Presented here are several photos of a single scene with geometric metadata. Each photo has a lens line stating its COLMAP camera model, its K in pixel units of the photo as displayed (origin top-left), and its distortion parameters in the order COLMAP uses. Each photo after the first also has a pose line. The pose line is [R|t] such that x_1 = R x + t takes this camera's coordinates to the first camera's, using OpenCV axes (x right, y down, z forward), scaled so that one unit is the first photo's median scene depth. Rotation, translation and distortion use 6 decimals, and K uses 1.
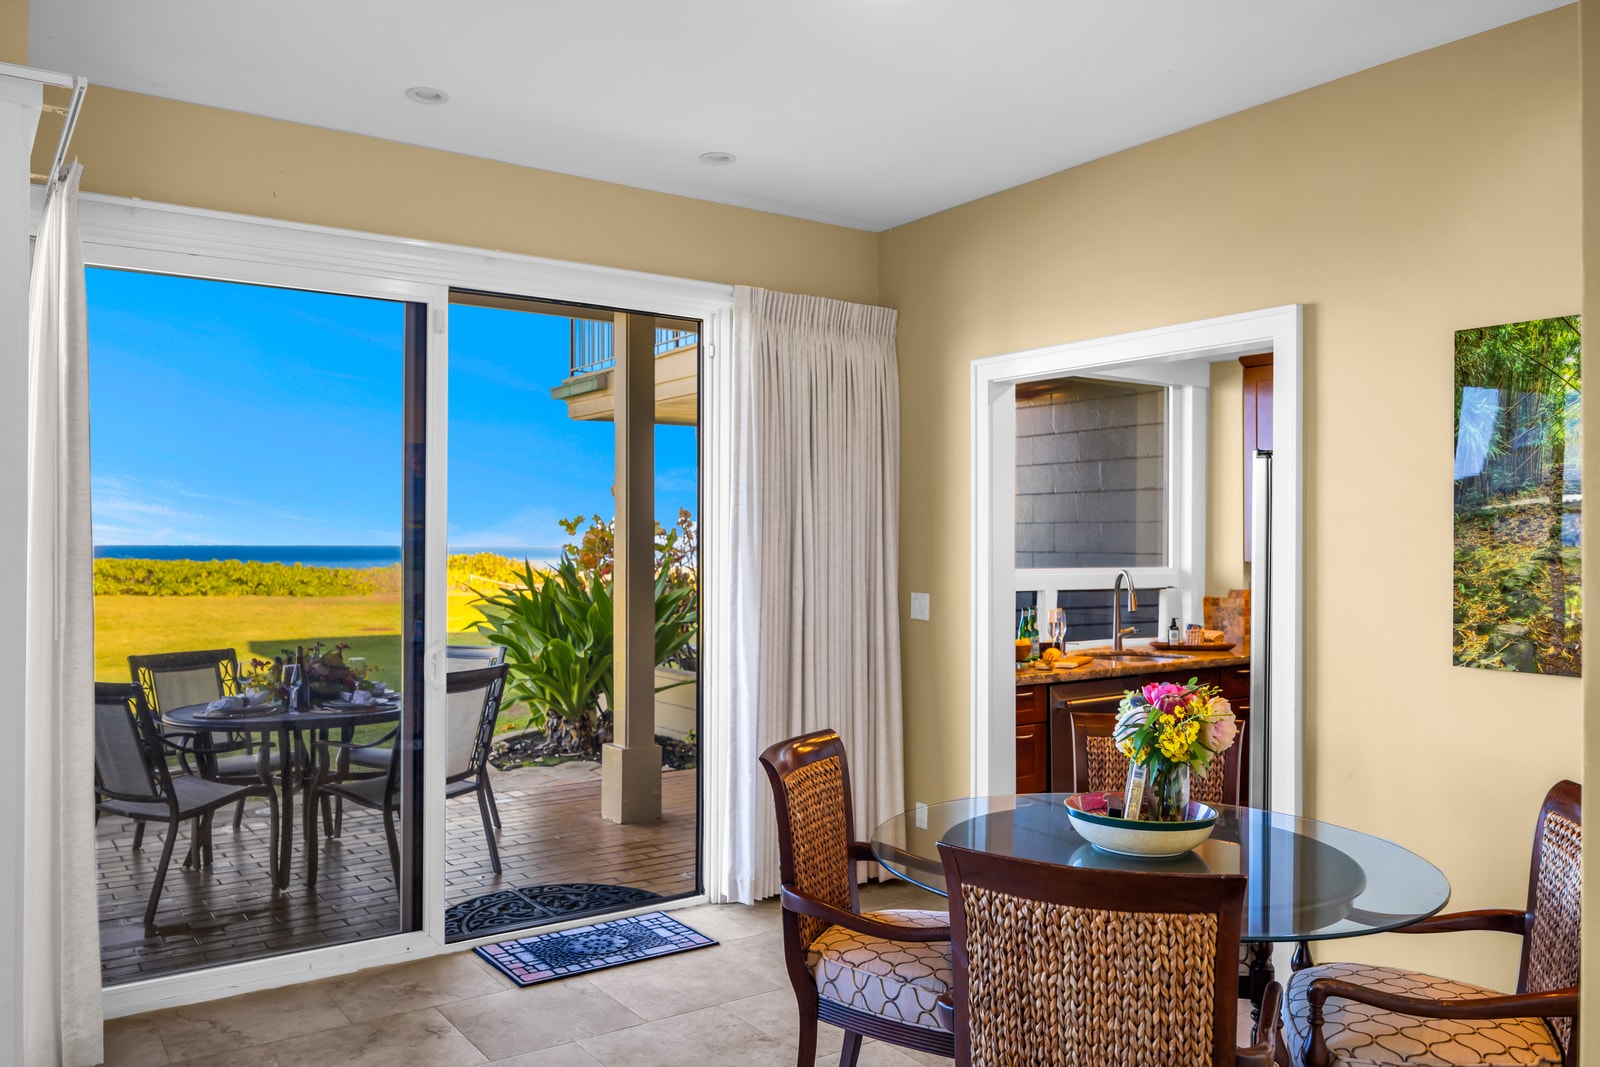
lens RADIAL K [[1195.2, 0, 816.0], [0, 1195.2, 532.8], [0, 0, 1]] dist [-0.005277, 0.012963]
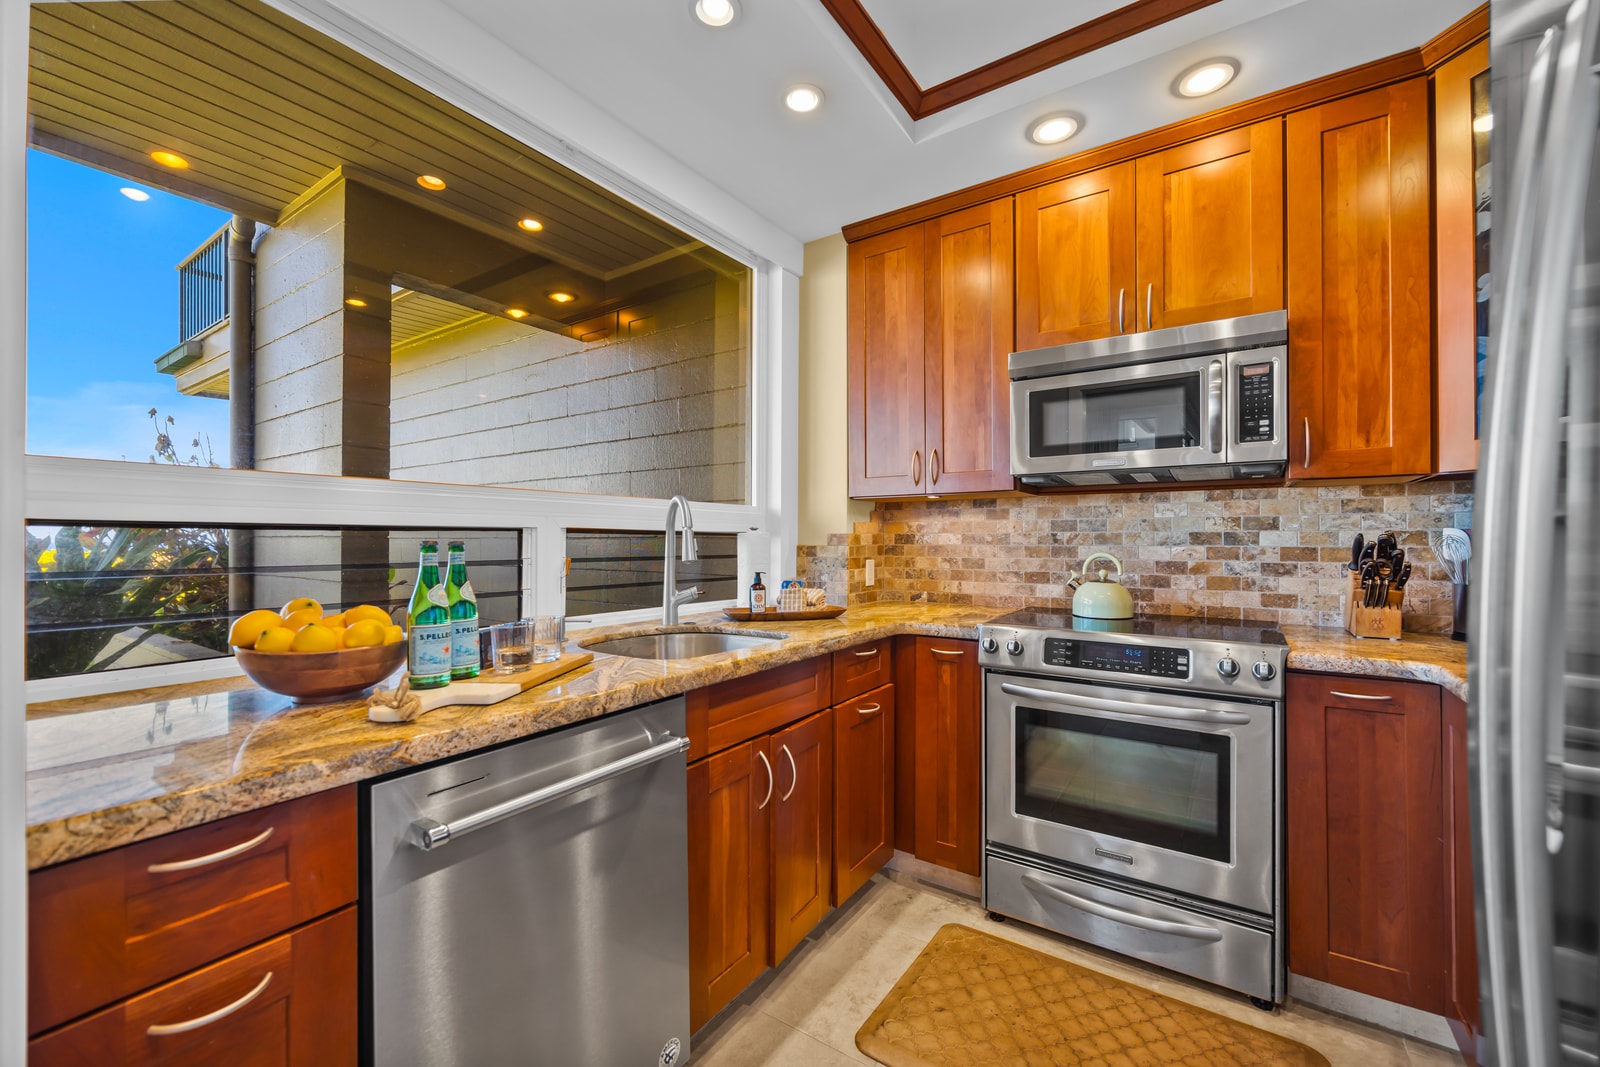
lens RADIAL K [[643.4, 0, 781.1], [0, 643.4, 534.6], [0, 0, 1]] dist [-0.006256, 0.000958]
pose [[0.948499, -0.001041, 0.316778, 0.261336], [0.000397, 0.999998, 0.002096, 0.065421], [-0.316779, -0.001863, 0.948497, 0.865612]]
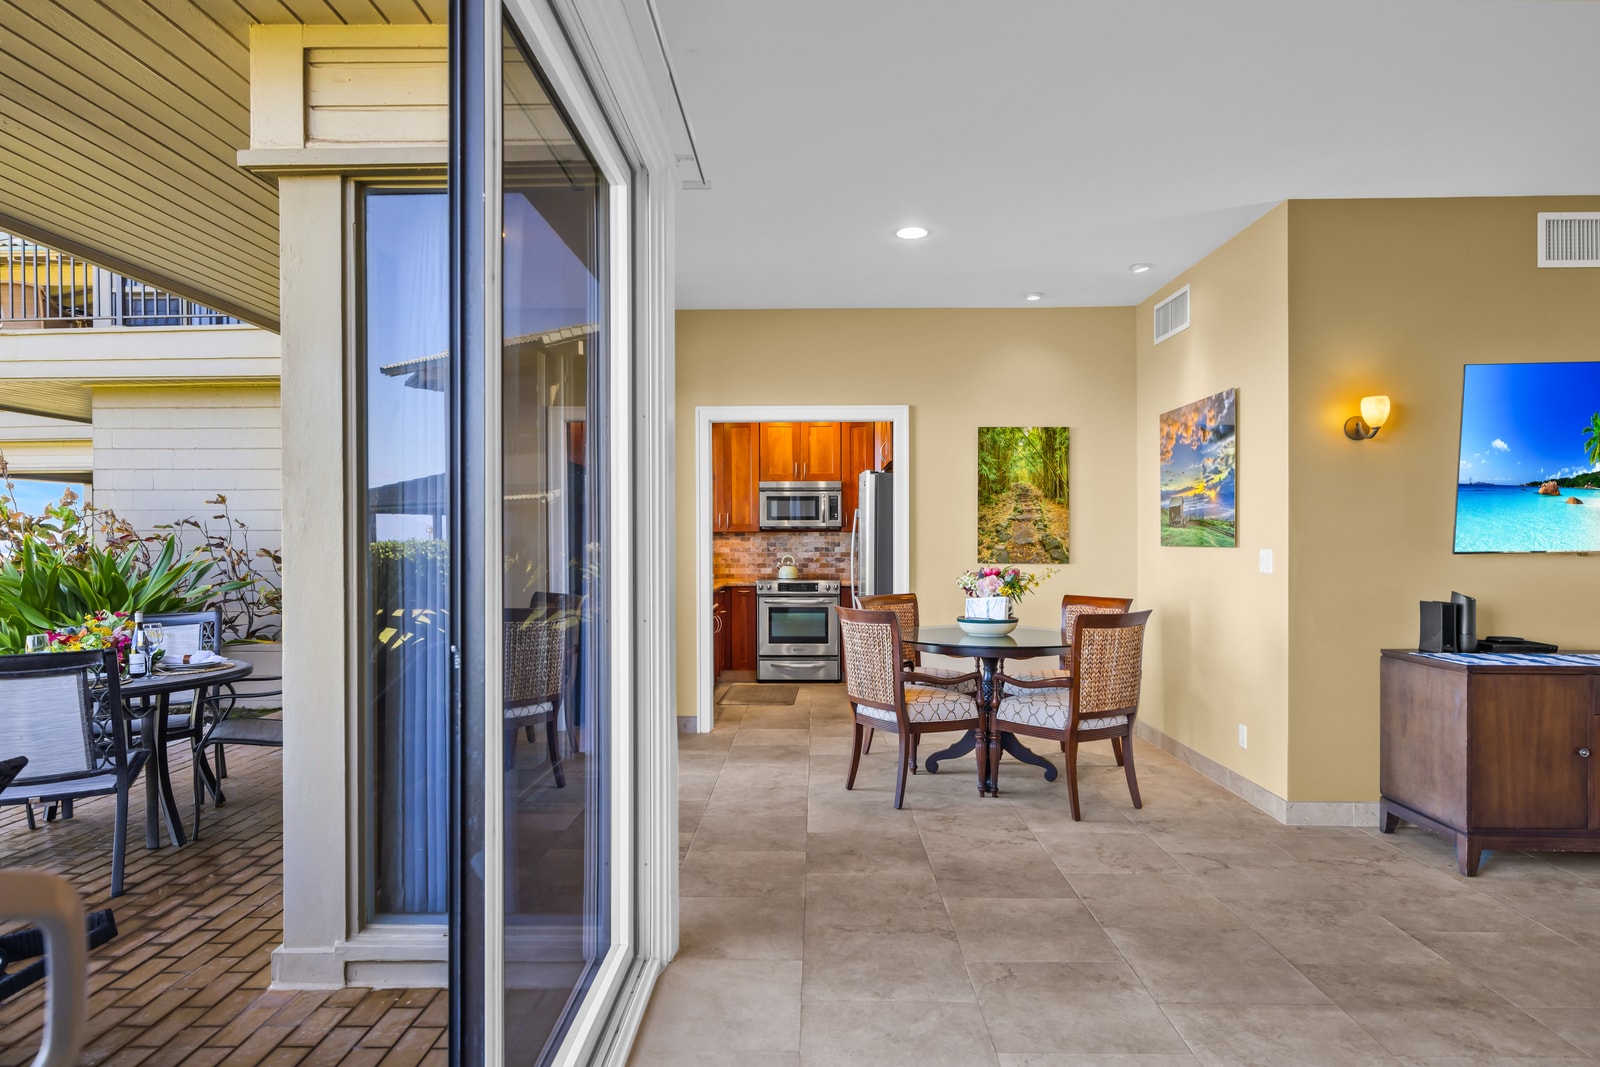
lens RADIAL K [[909.8, 0, 797.1], [0, 909.8, 534.3], [0, 0, 1]] dist [0.001128, -0.000520]
pose [[0.603494, -0.002604, 0.797363, -0.818626], [-0.000612, 0.999993, 0.003728, 0.031147], [-0.797367, -0.002738, 0.603489, 0.116822]]
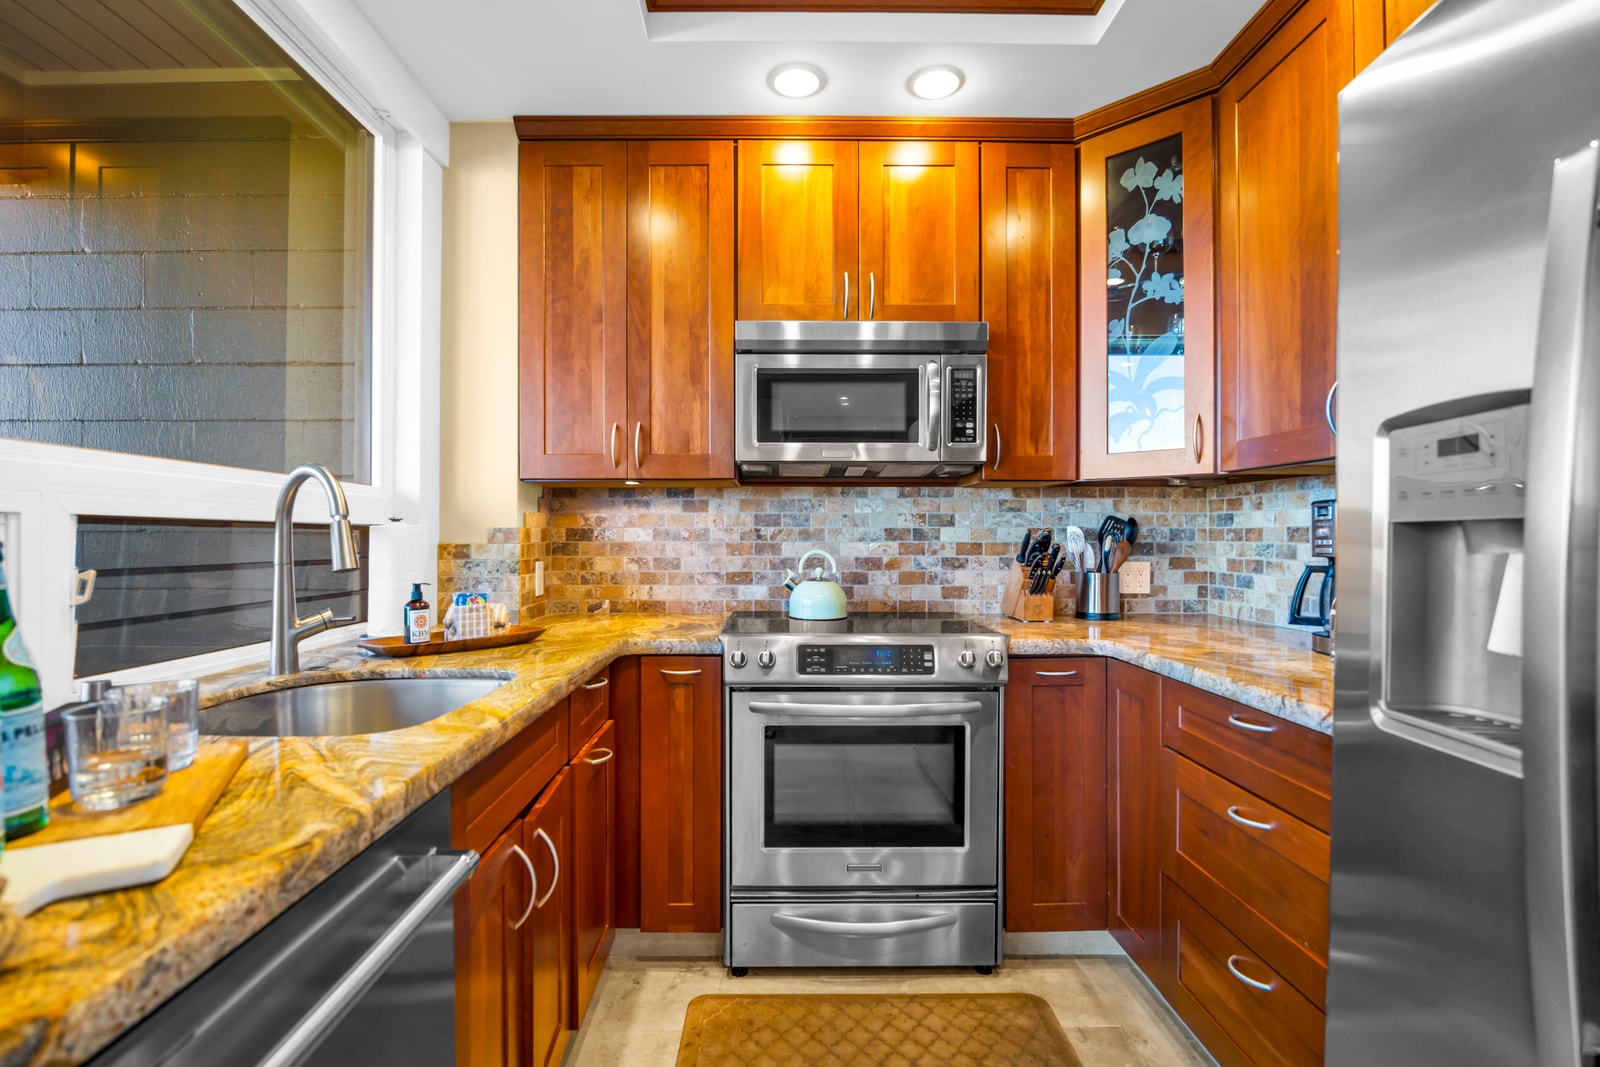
lens RADIAL K [[755.3, 0, 772.5], [0, 755.3, 535.3], [0, 0, 1]] dist [-0.018996, 0.000261]
pose [[0.593426, -0.003576, 0.804880, 0.196584], [-0.005527, 0.999948, 0.008518, 0.065808], [-0.804869, -0.009503, 0.593376, 0.955092]]
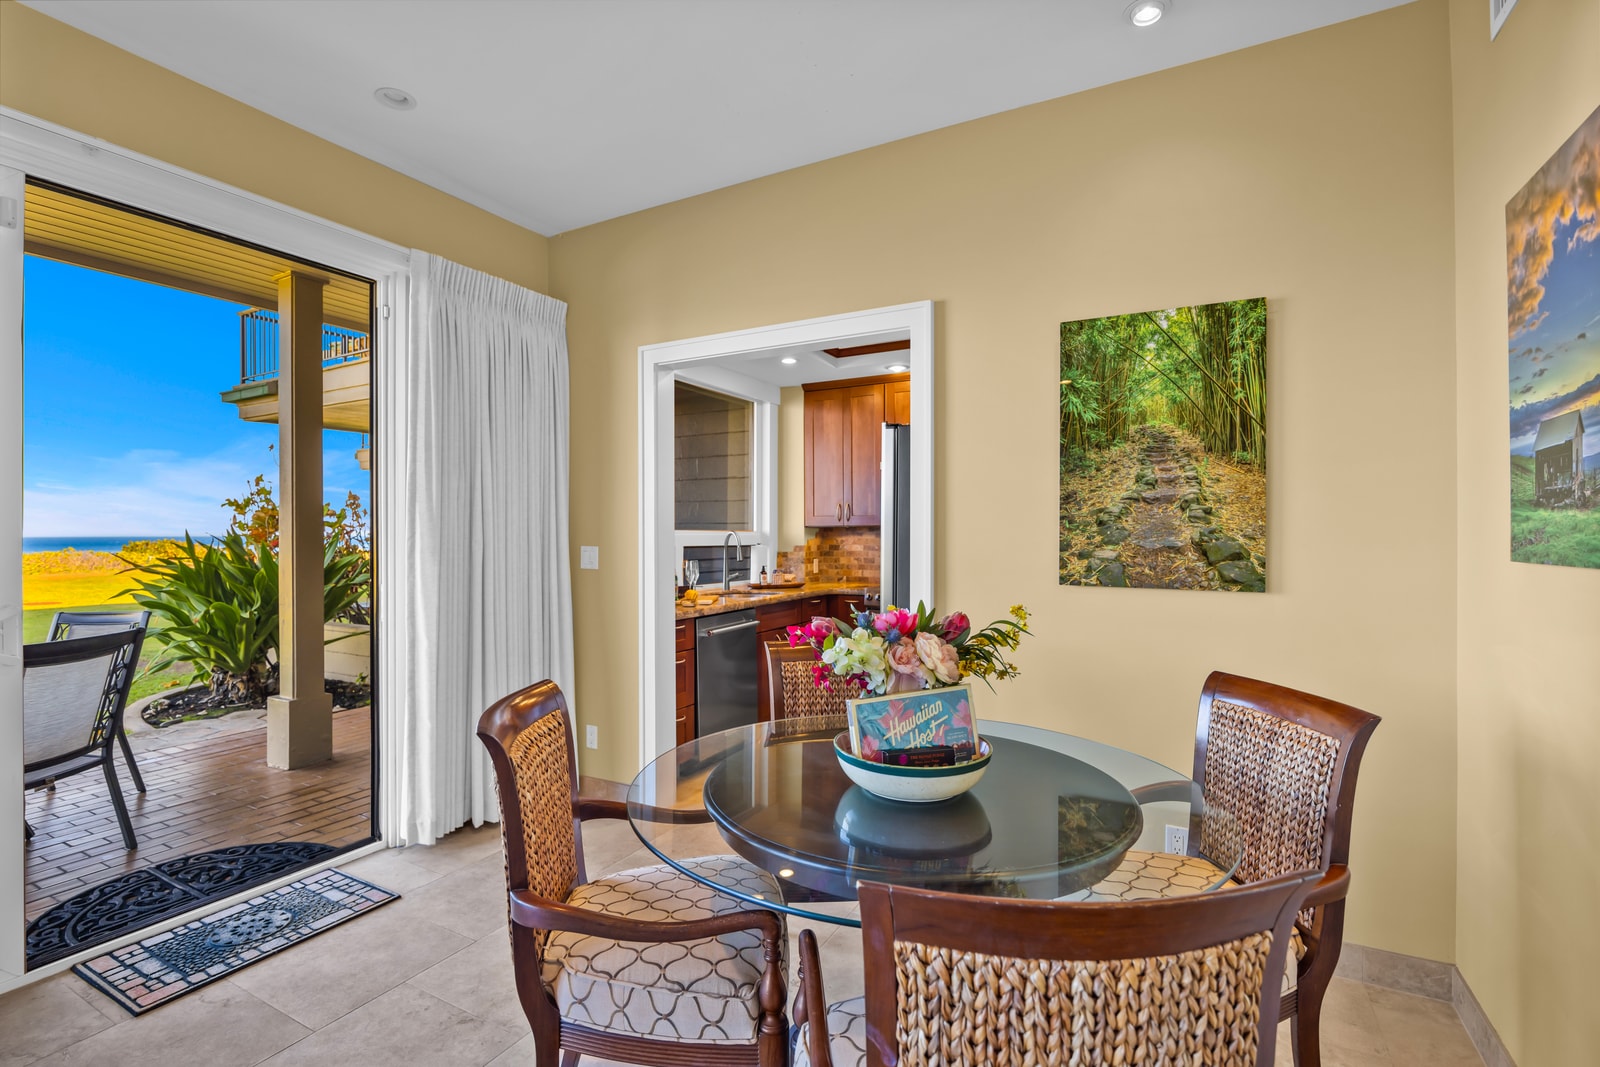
lens RADIAL K [[724.7, 0, 797.5], [0, 724.7, 530.7], [0, 0, 1]] dist [-0.009597, -0.000529]
pose [[0.902969, -0.004443, 0.429682, -0.035925], [0.001860, 0.999978, 0.006432, 0.033282], [-0.429701, -0.005009, 0.902957, 0.292867]]
